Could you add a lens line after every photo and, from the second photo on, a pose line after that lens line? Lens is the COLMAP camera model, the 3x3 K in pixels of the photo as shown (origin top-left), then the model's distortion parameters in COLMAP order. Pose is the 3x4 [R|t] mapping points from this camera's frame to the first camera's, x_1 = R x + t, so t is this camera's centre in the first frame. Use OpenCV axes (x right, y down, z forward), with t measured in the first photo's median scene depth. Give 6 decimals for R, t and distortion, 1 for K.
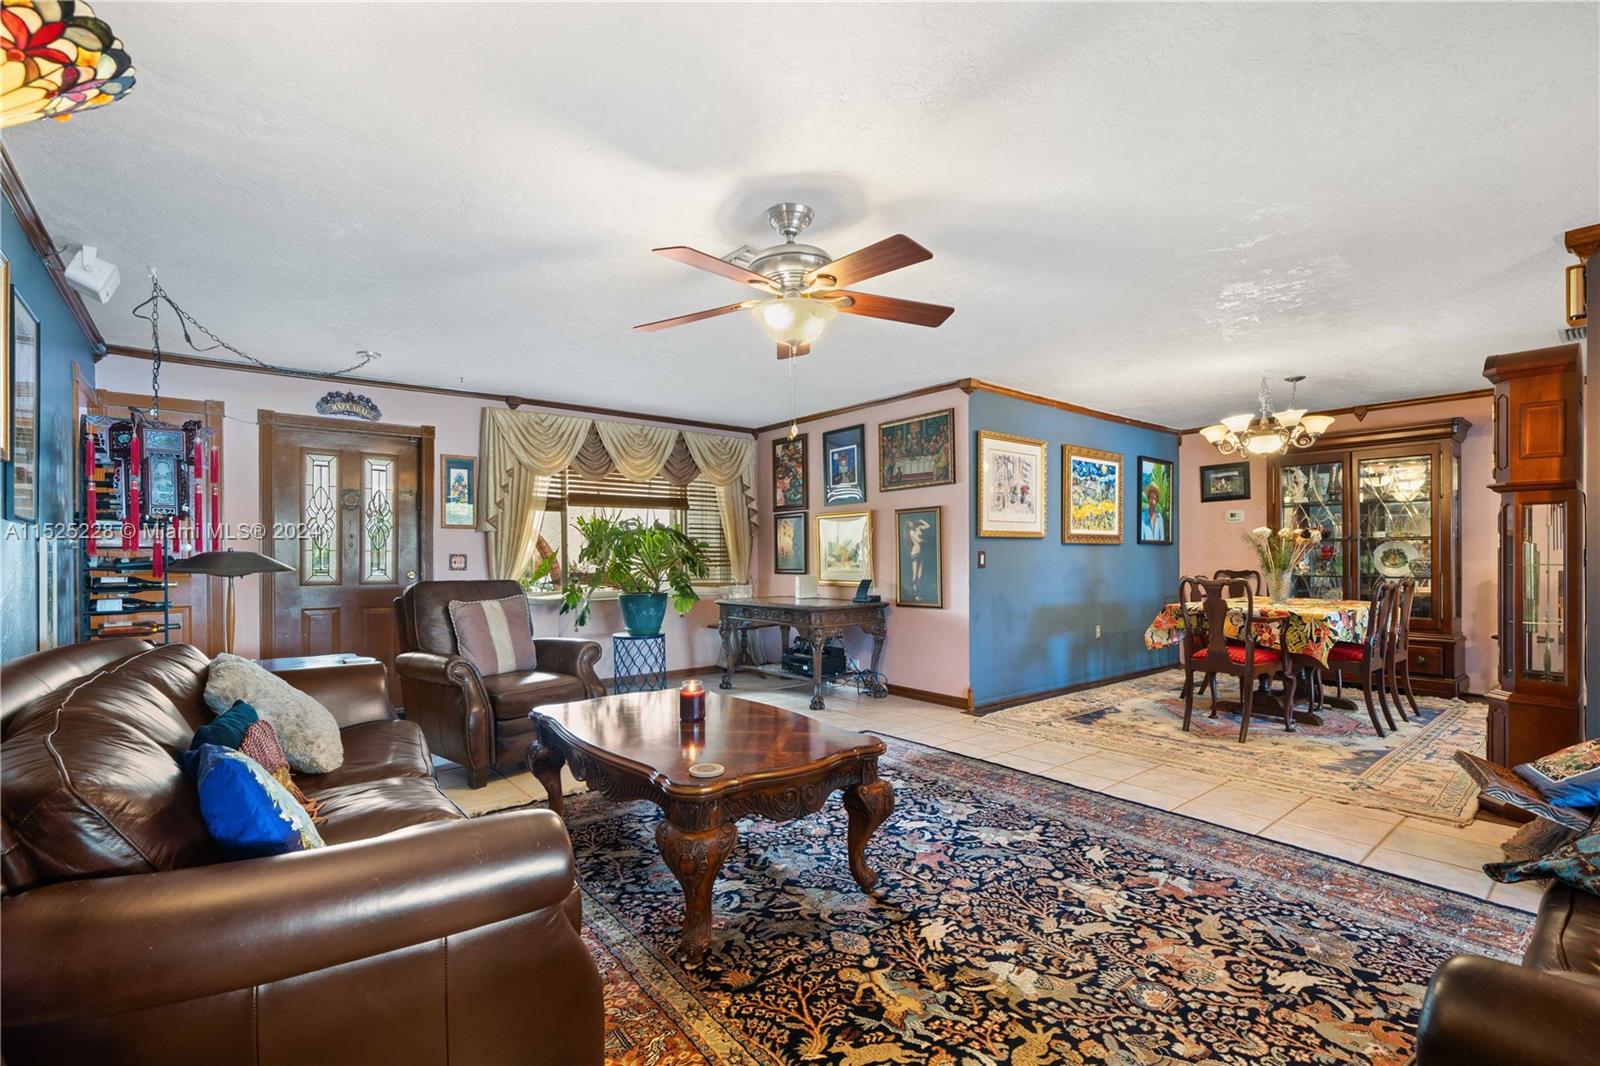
lens RADIAL K [[708.4, 0, 797.0], [0, 708.4, 563.2], [0, 0, 1]] dist [0.005790, 0.000874]
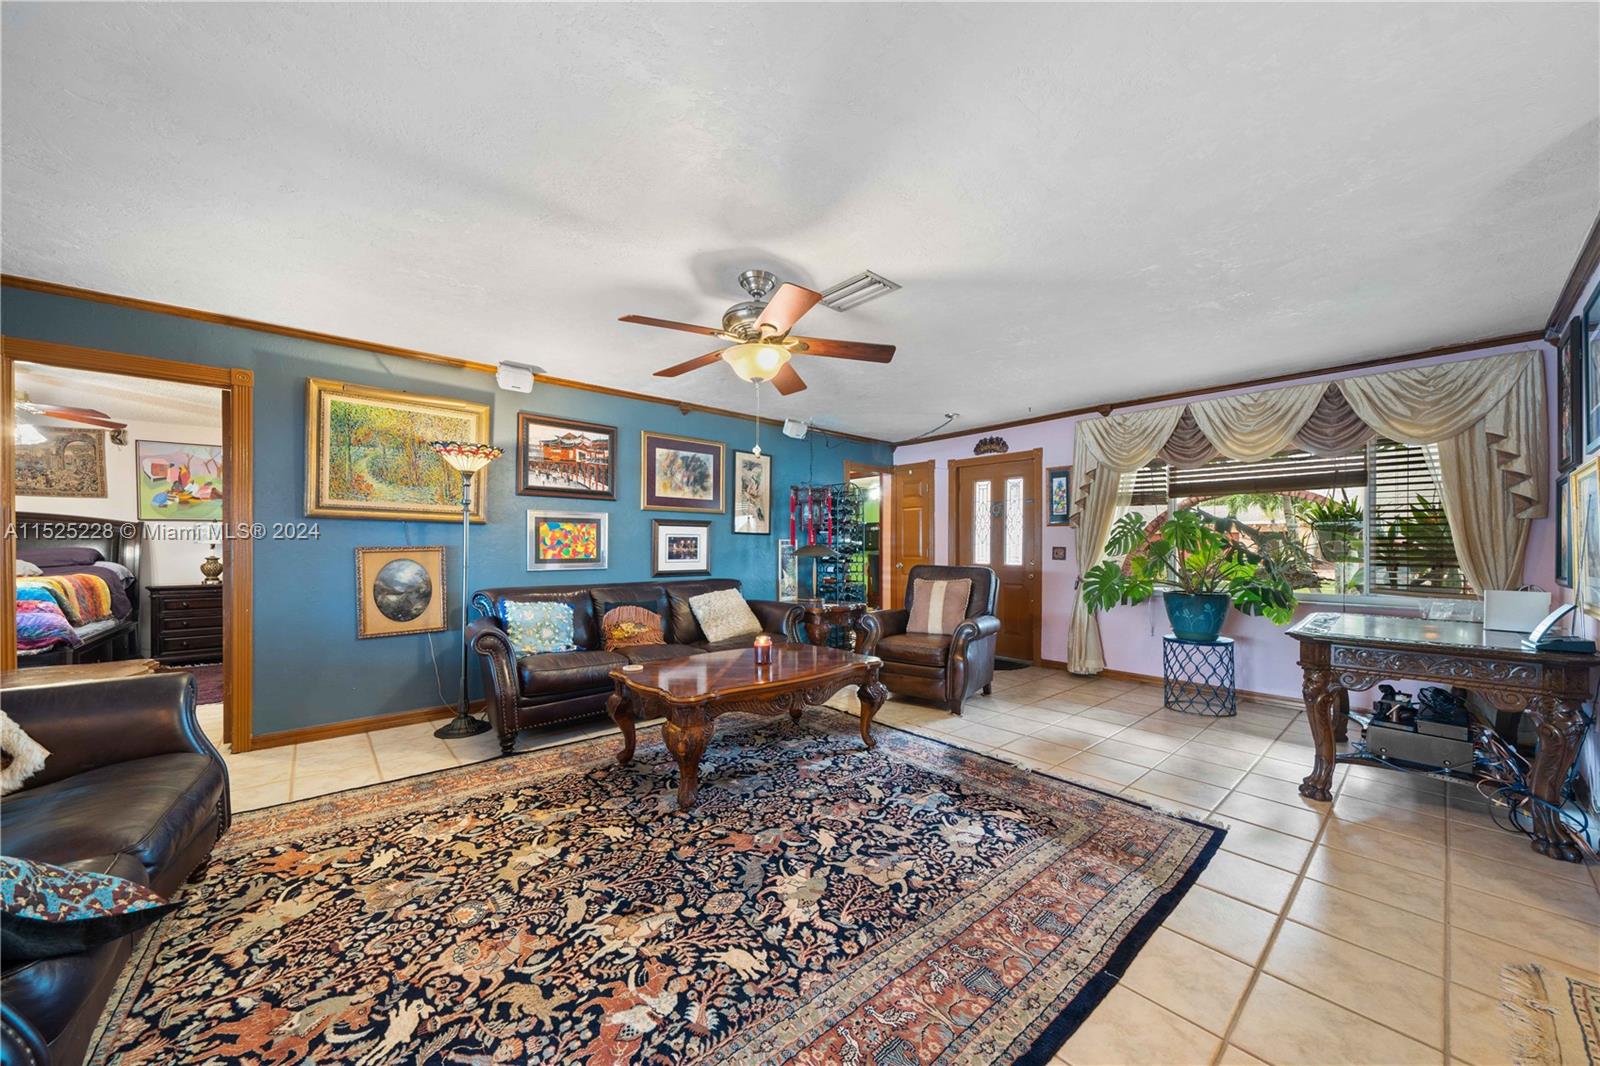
lens RADIAL K [[572.8, 0, 791.0], [0, 572.8, 545.4], [0, 0, 1]] dist [-0.007399, 0.000346]
pose [[0.024253, -0.001296, -0.999705, 1.315826], [-0.016512, 0.999862, -0.001697, -0.015930], [0.999569, 0.016549, 0.024228, 1.350116]]
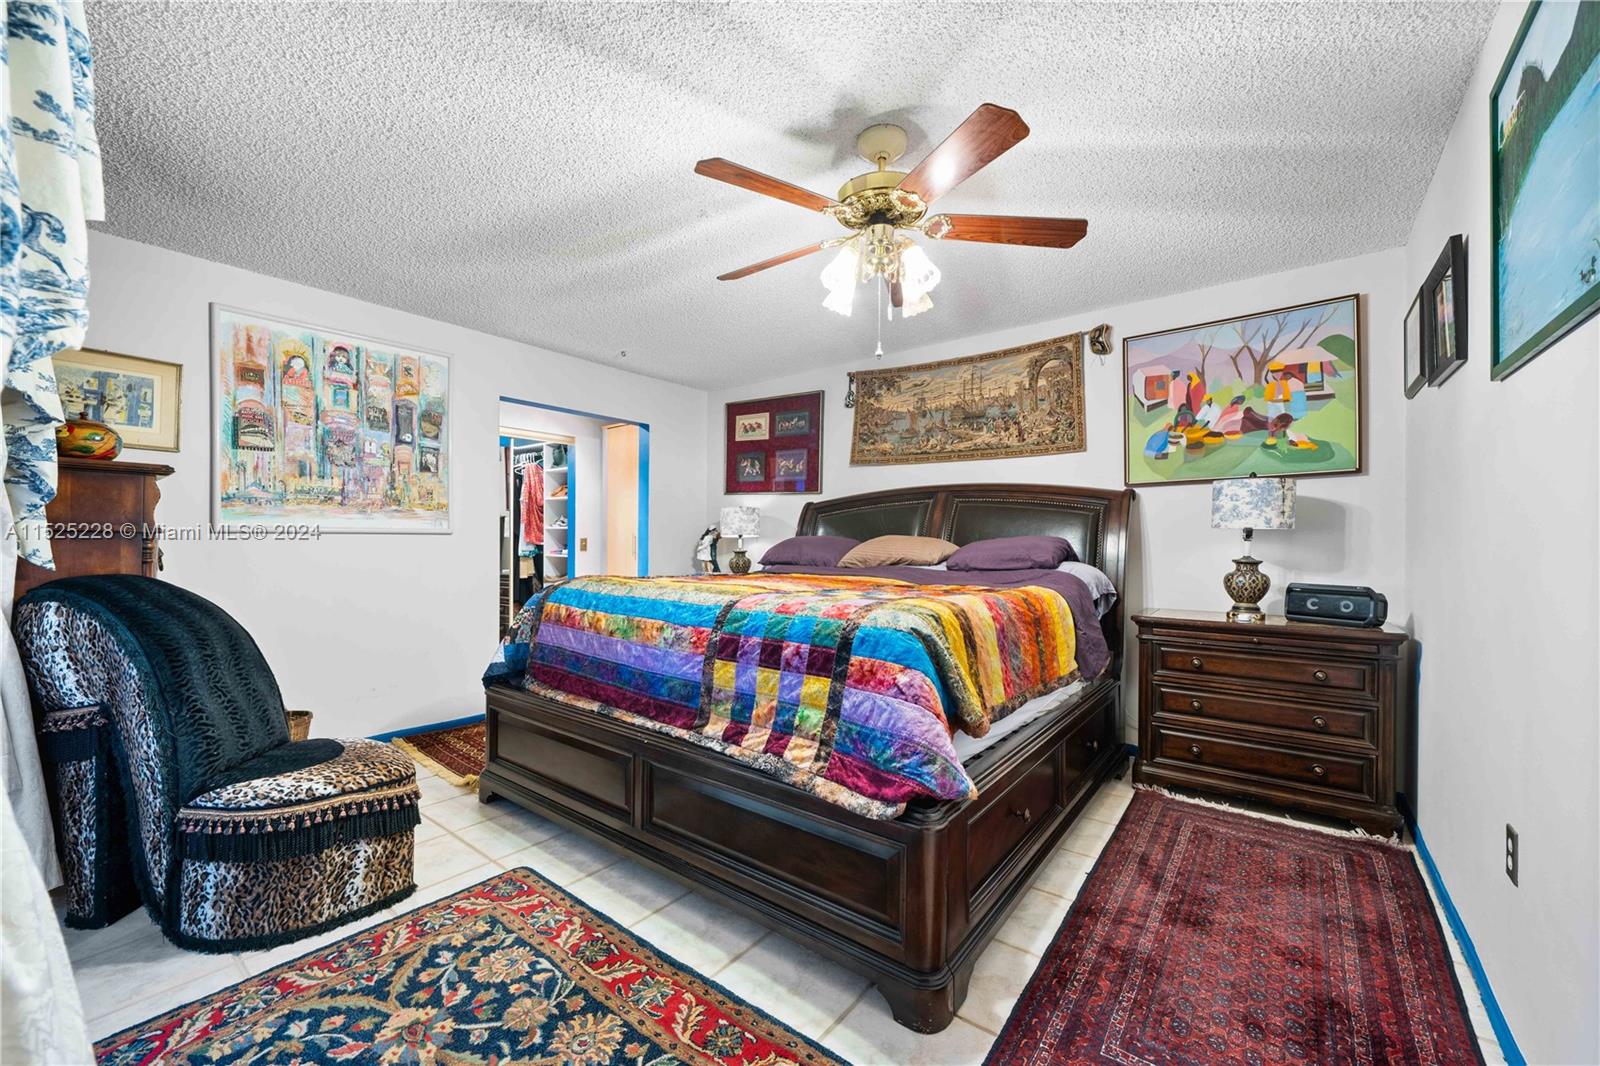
lens RADIAL K [[665.6, 0, 792.5], [0, 665.6, 545.0], [0, 0, 1]] dist [0.001084, 0.000081]
pose [[-0.970401, -0.004145, -0.241462, 0.367255], [-0.009970, 0.999688, 0.022908, 0.012209], [0.241292, 0.024637, -0.970140, 0.368792]]
